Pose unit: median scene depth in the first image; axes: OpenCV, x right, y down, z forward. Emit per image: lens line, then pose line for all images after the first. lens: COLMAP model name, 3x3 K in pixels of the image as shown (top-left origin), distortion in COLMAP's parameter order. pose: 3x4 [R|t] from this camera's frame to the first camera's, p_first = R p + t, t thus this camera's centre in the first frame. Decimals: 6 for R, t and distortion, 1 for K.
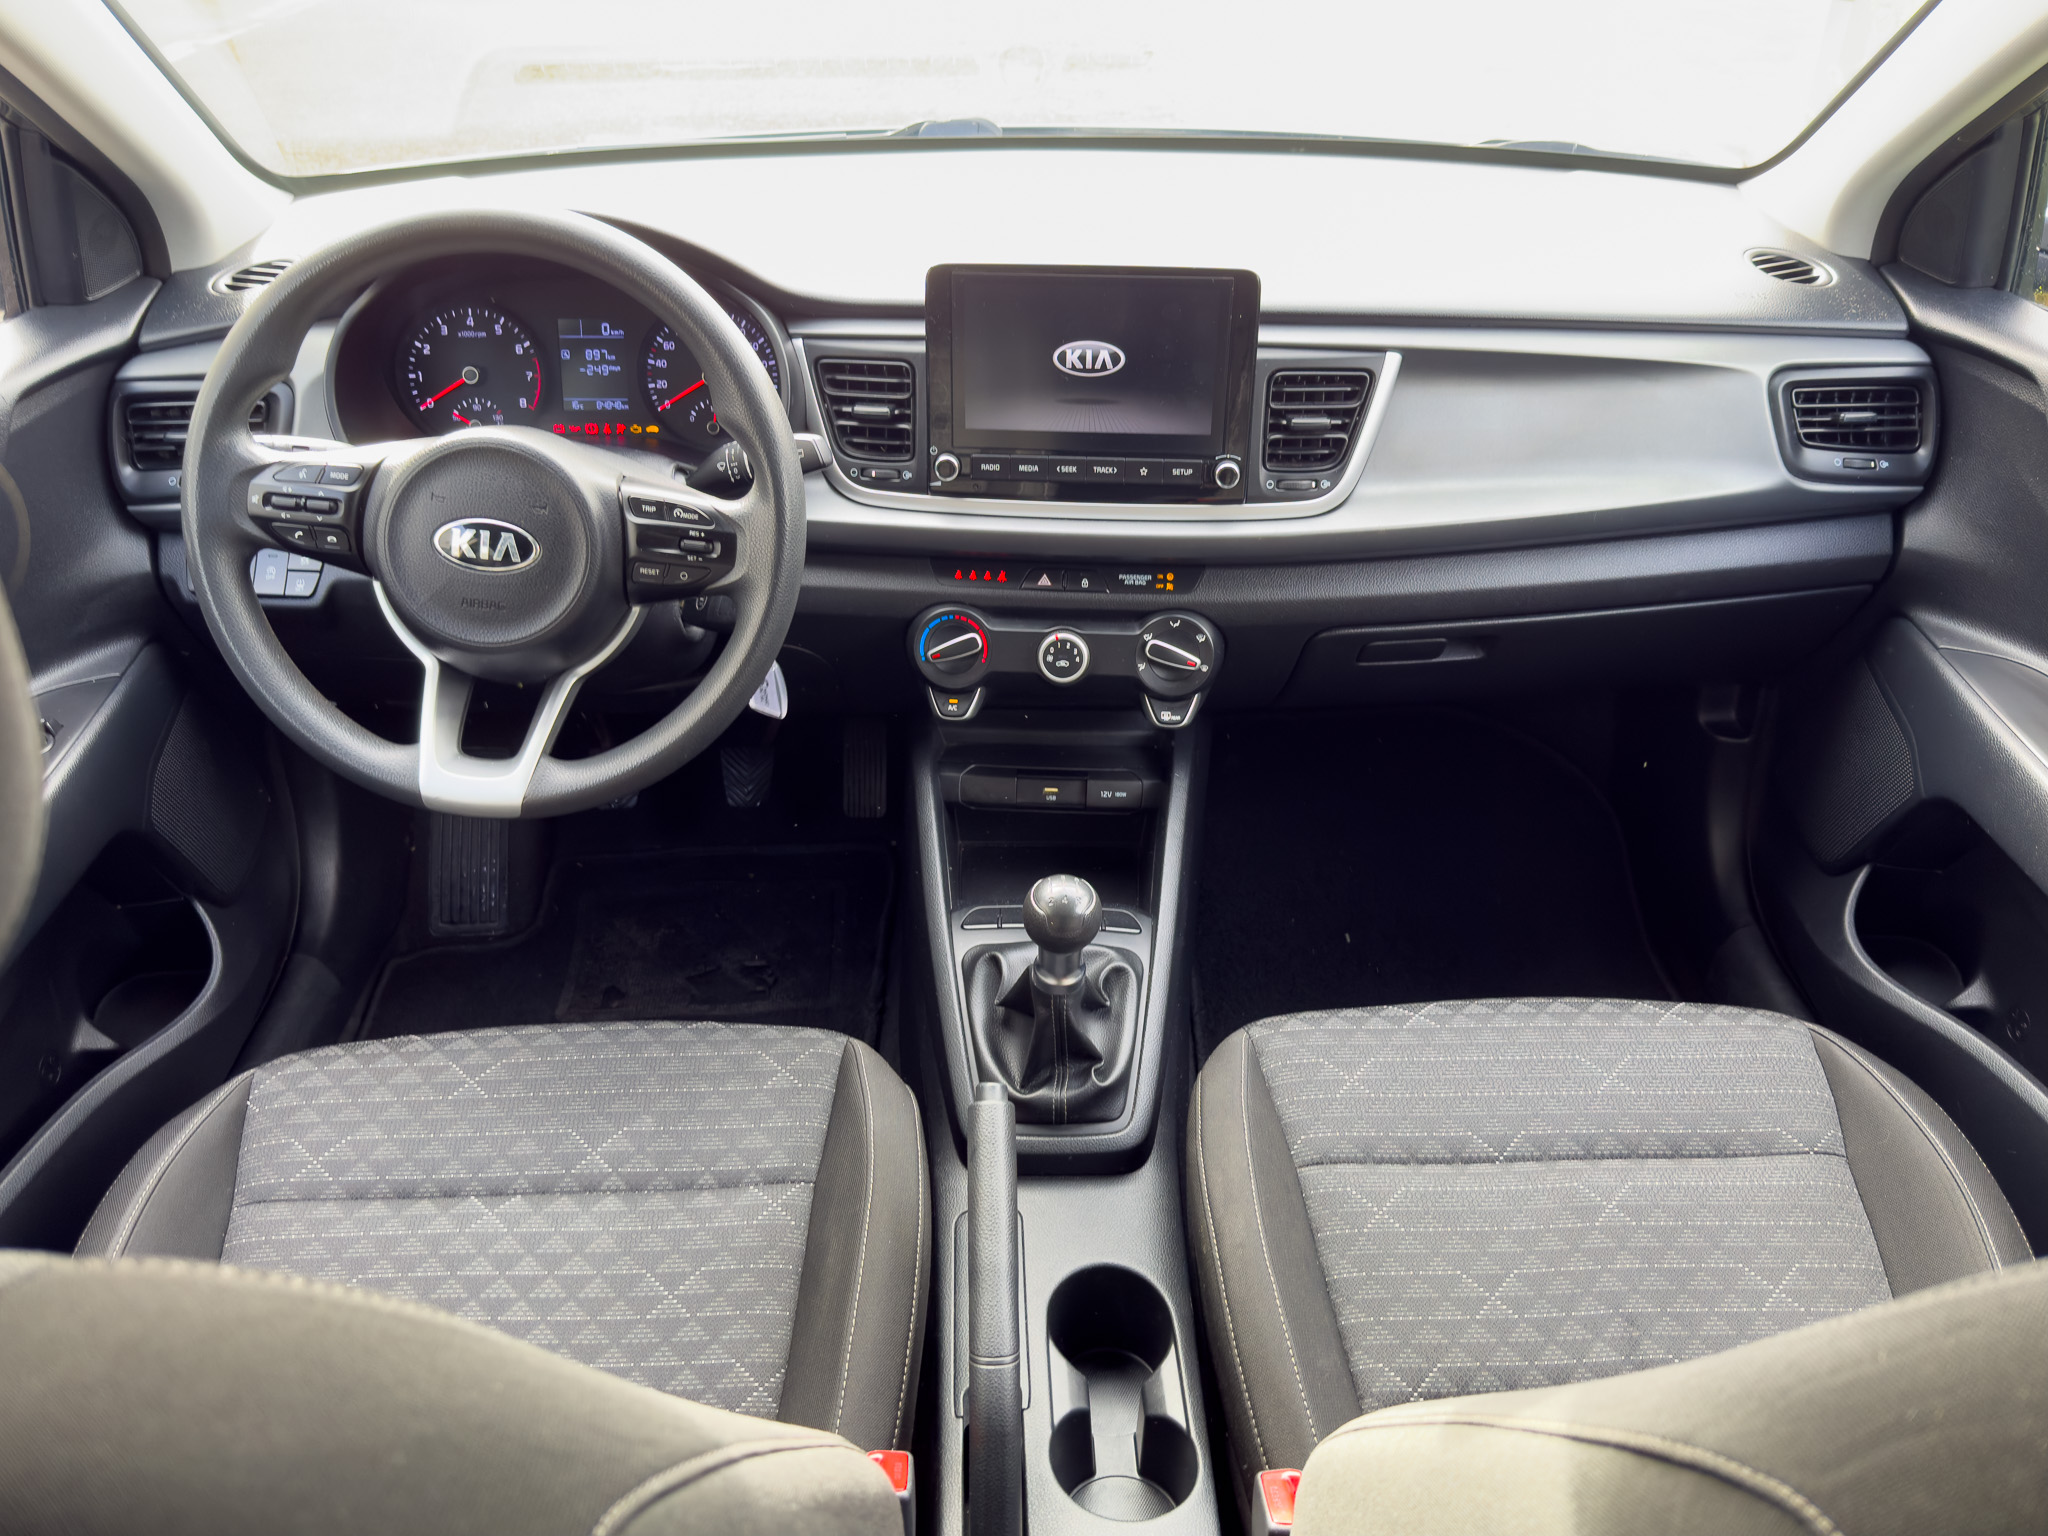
lens RADIAL K [[1695.7, 0, 1081.0], [0, 1695.7, 794.6], [0, 0, 1]] dist [0.107469, -0.256867]
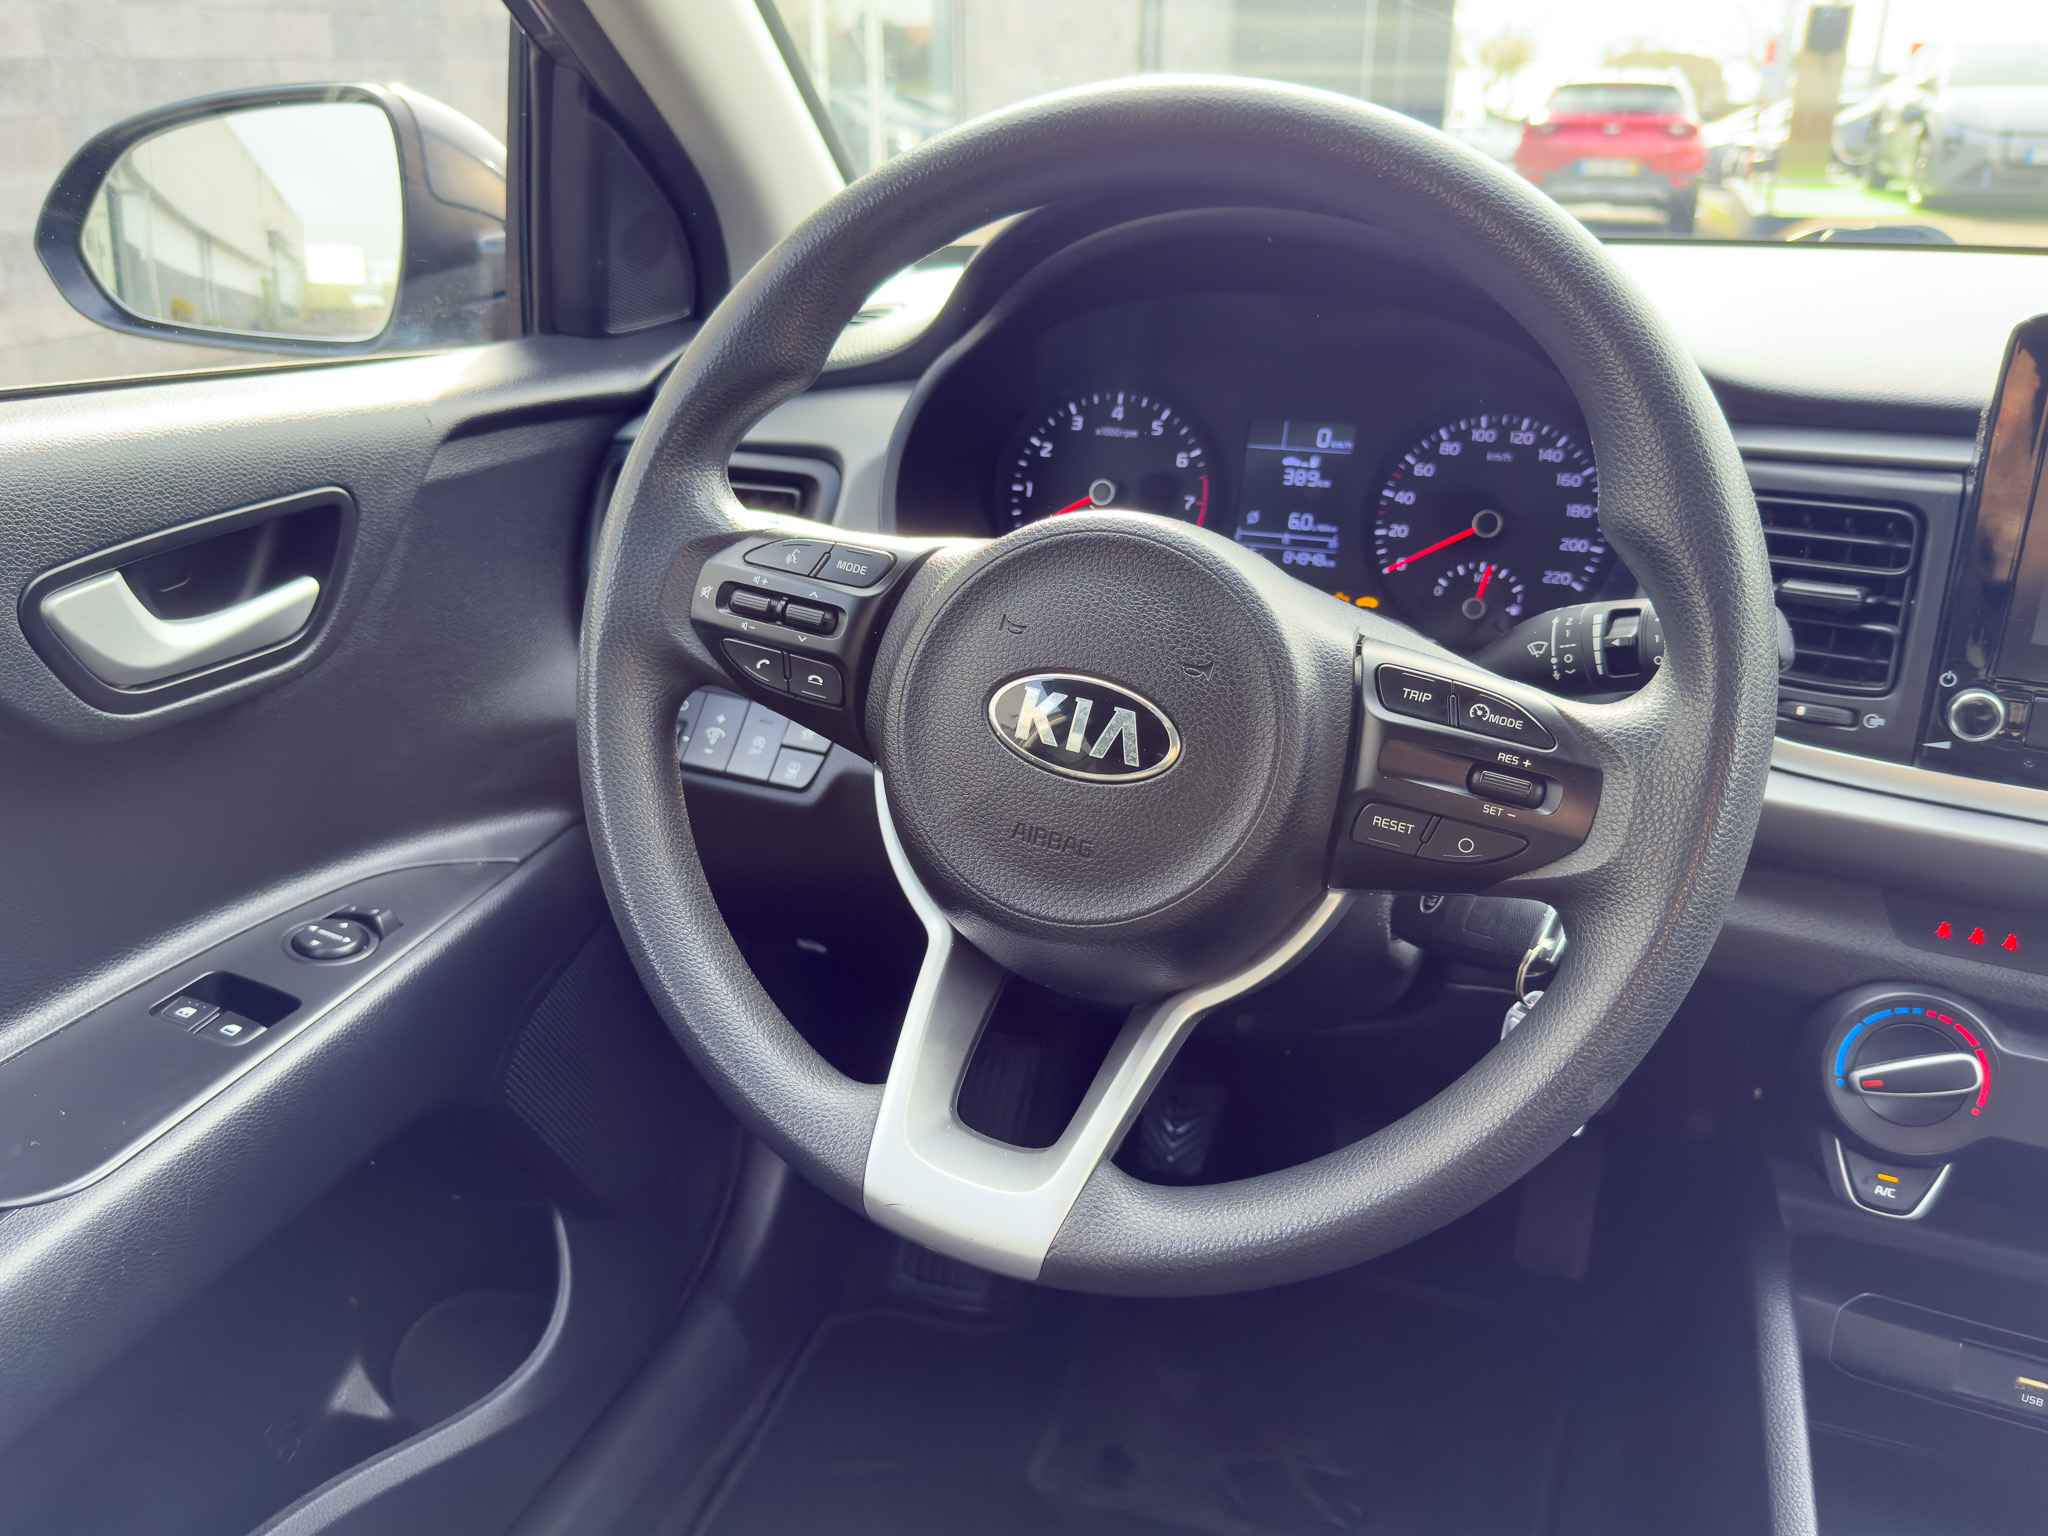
lens RADIAL K [[1588.8, 0, 1024.0], [0, 1588.8, 768.0], [0, 0, 1]] dist [0.153252, -0.003268]
pose [[0.928342, 0.137813, -0.345237, -0.190253], [-0.199596, 0.968300, -0.150185, -0.057217], [0.313595, 0.208331, 0.926421, 0.536698]]
